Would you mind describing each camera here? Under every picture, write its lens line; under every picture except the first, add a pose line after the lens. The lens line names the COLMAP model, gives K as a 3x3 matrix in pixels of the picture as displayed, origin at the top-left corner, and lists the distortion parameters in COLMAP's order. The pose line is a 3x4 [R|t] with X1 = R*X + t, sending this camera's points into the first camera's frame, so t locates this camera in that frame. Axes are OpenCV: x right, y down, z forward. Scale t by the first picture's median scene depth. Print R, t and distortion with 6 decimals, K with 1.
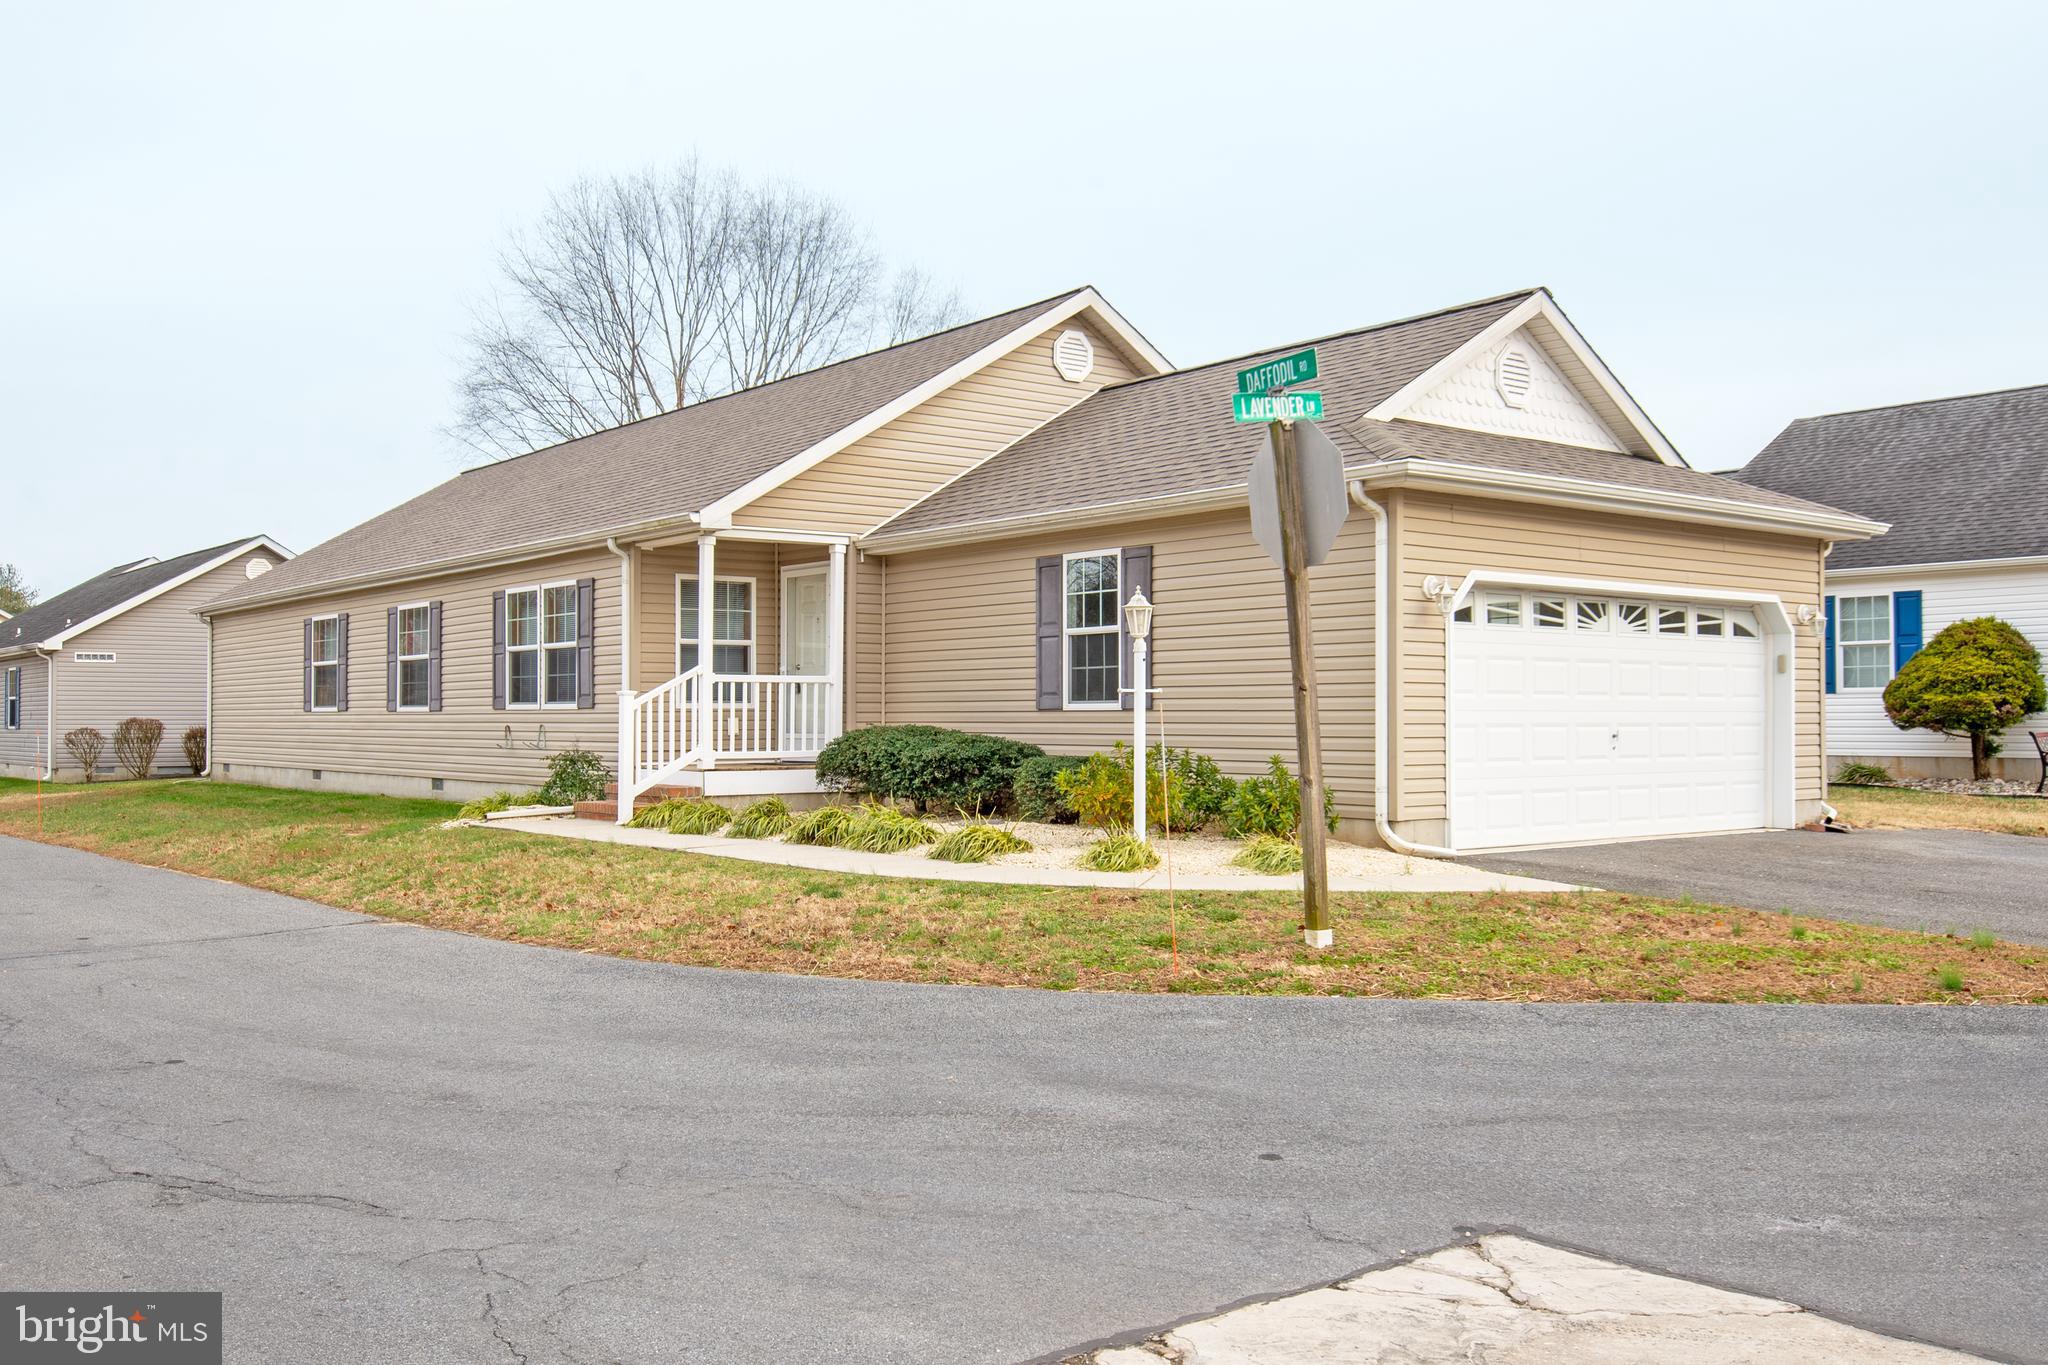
lens RADIAL K [[1790.0, 0, 1024.0], [0, 1790.0, 682.5], [0, 0, 1]] dist [0.001992, 0.001714]
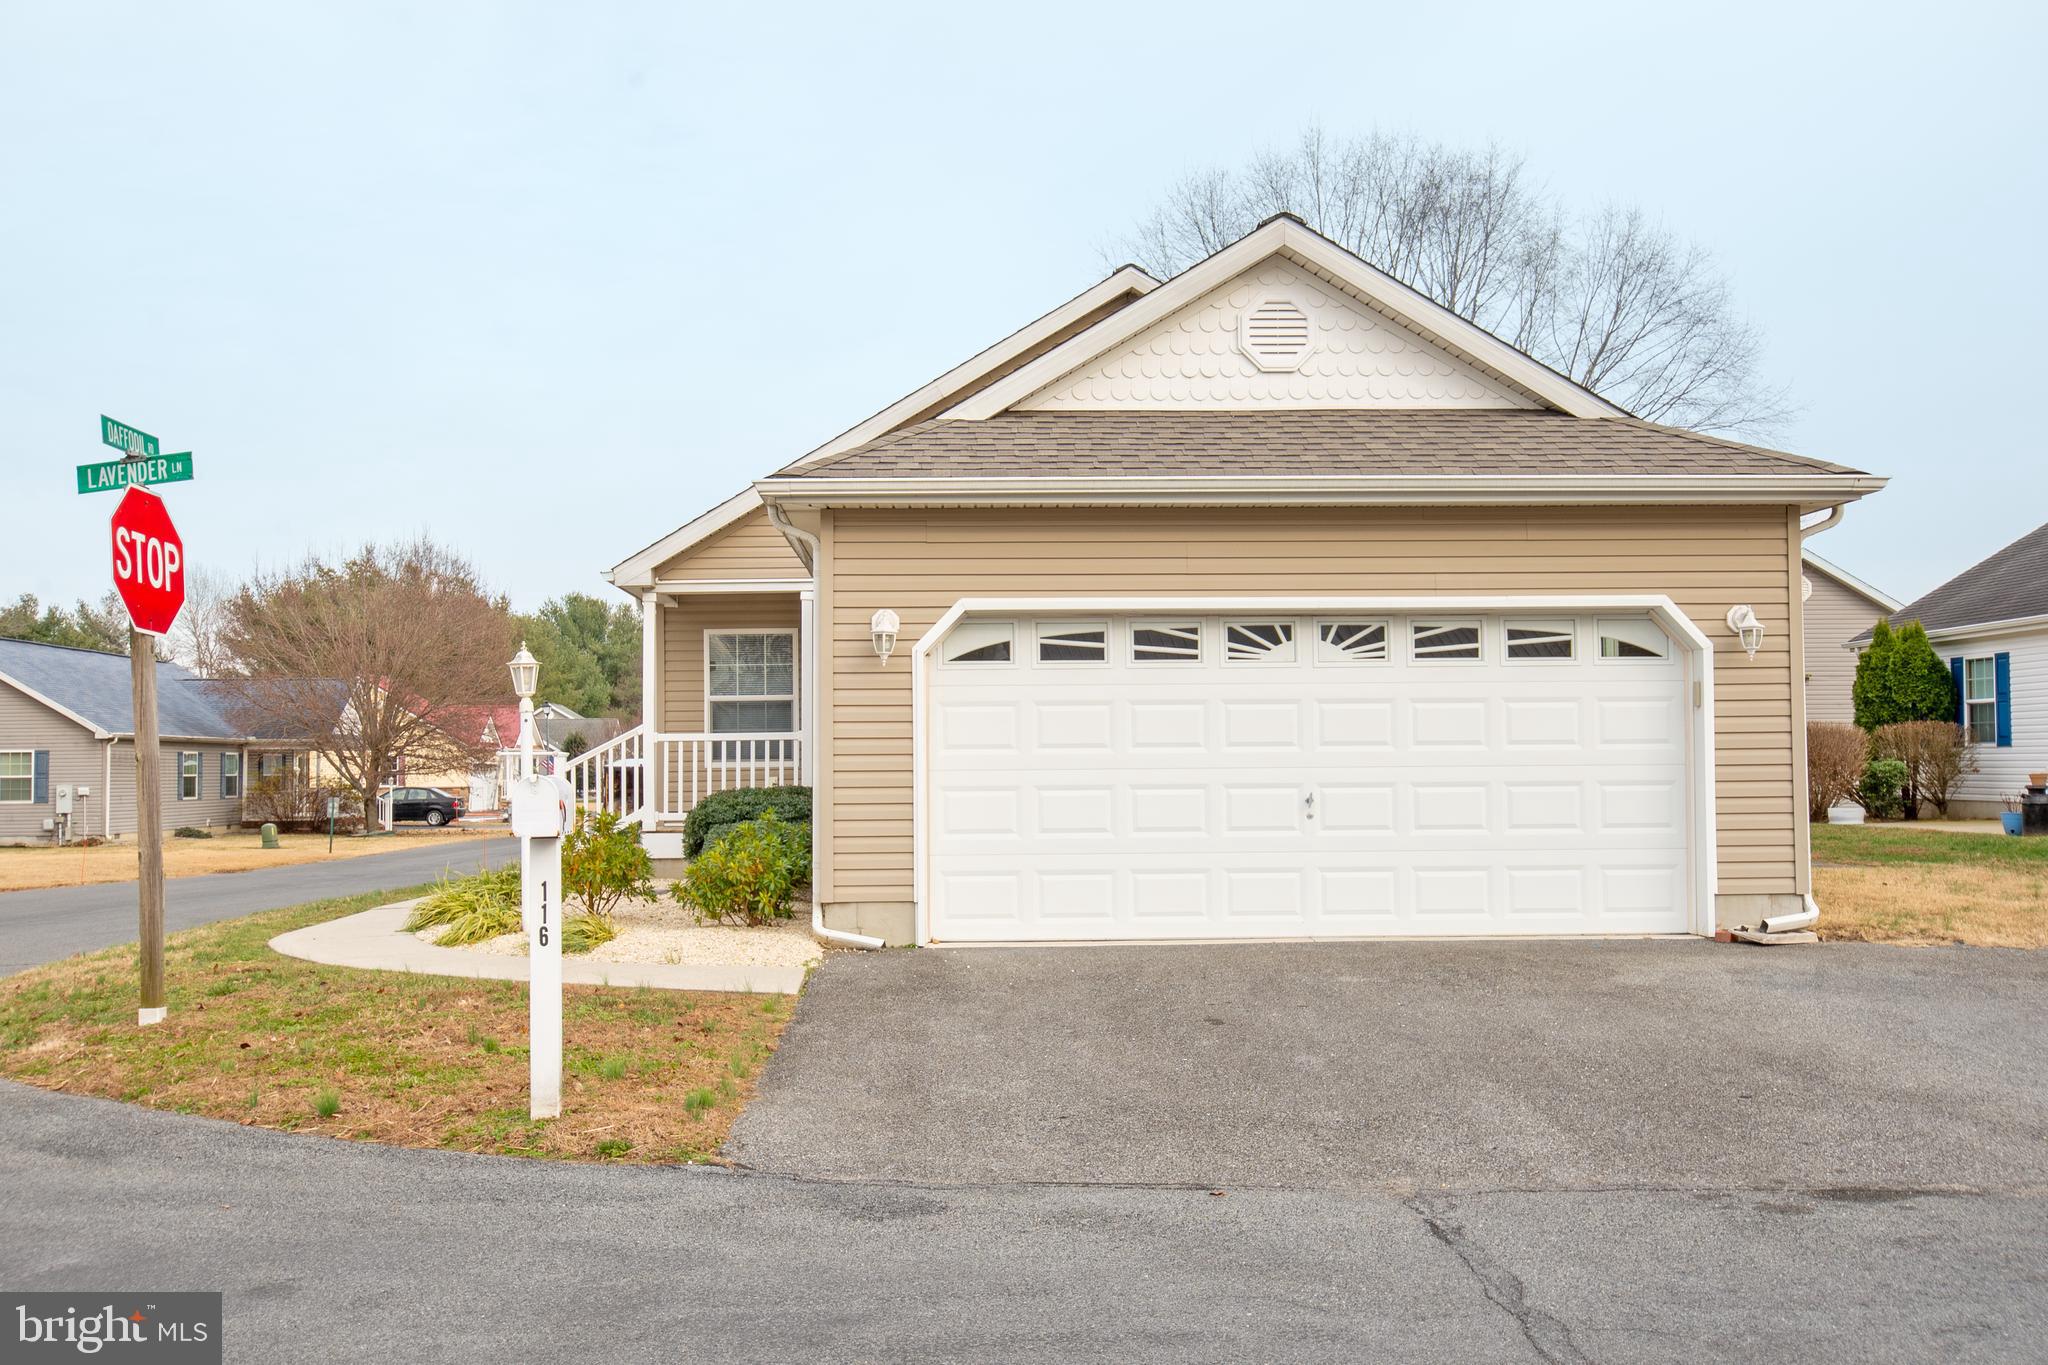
lens RADIAL K [[2111.3, 0, 1024.0], [0, 2111.3, 682.5], [0, 0, 1]] dist [0.023353, 0.008422]
pose [[0.805296, -0.030594, -0.592083, 0.724437], [0.019868, 0.999499, -0.024624, -0.000165], [0.592540, 0.008067, 0.805501, 0.207488]]
